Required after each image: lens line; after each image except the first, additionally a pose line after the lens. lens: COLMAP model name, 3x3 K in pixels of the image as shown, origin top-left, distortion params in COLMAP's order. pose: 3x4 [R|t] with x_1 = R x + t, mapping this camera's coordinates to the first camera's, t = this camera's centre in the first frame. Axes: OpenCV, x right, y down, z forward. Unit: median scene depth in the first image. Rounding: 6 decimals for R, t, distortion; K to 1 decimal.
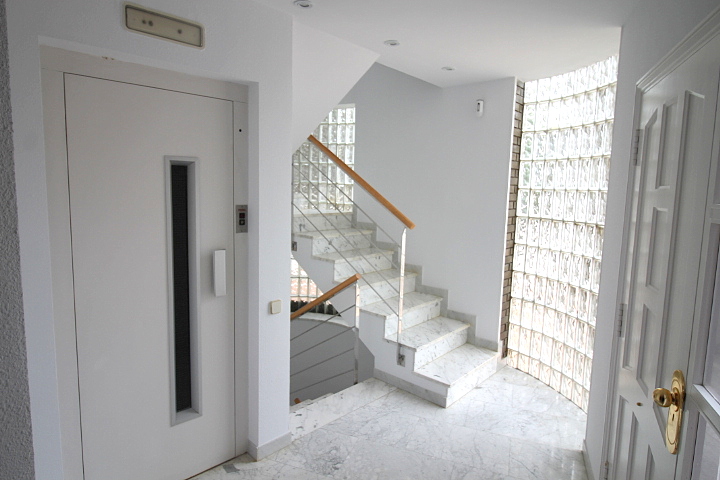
lens RADIAL K [[426.5, 0, 358.7], [0, 426.5, 239.6], [0, 0, 1]] dist [0.009115, -0.013259]
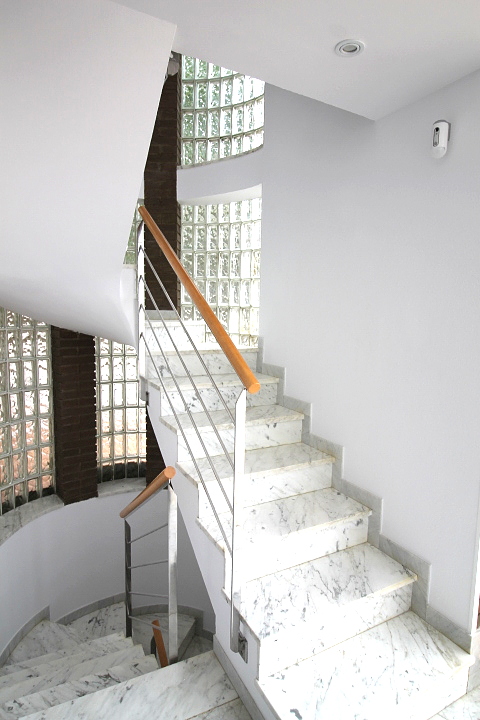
lens RADIAL K [[426.5, 0, 243.0], [0, 426.5, 364.3], [0, 0, 1]] dist [0.009115, -0.013259]
pose [[0.945416, 0.029996, -0.324483, 0.215643], [-0.033417, 0.999429, -0.004976, -0.042628], [0.324148, 0.015548, 0.945879, 0.436364]]
